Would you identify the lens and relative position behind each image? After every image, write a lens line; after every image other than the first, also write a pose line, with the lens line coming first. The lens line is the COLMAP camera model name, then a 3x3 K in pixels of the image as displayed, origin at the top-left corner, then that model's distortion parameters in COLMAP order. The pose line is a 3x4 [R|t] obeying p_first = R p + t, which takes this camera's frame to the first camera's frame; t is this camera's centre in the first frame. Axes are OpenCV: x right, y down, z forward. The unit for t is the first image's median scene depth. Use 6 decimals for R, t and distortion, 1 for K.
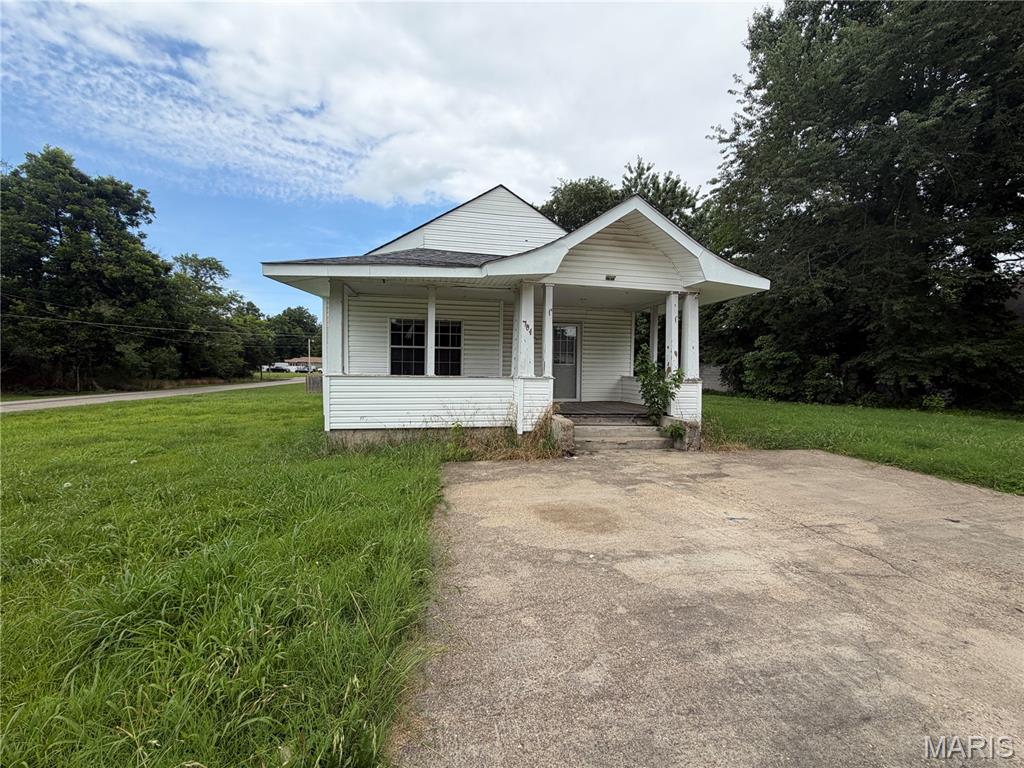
lens RADIAL K [[403.0, 0, 510.0], [0, 403.0, 381.9], [0, 0, 1]] dist [0.000161, 0.000027]
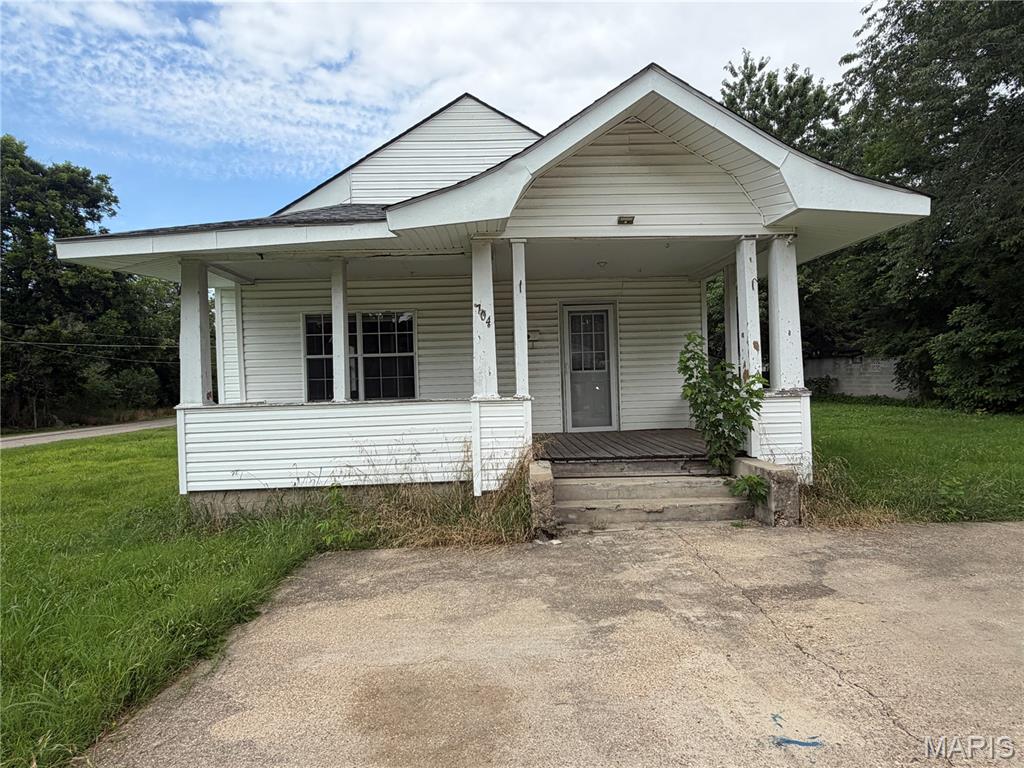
lens RADIAL K [[548.0, 0, 512.0], [0, 548.0, 384.0], [0, 0, 1]] dist [0.002382, -0.001057]
pose [[0.987654, -0.041721, -0.150995, 0.160411], [0.038813, 0.999001, -0.022157, -0.011283], [0.151769, 0.016023, 0.988286, 0.167991]]
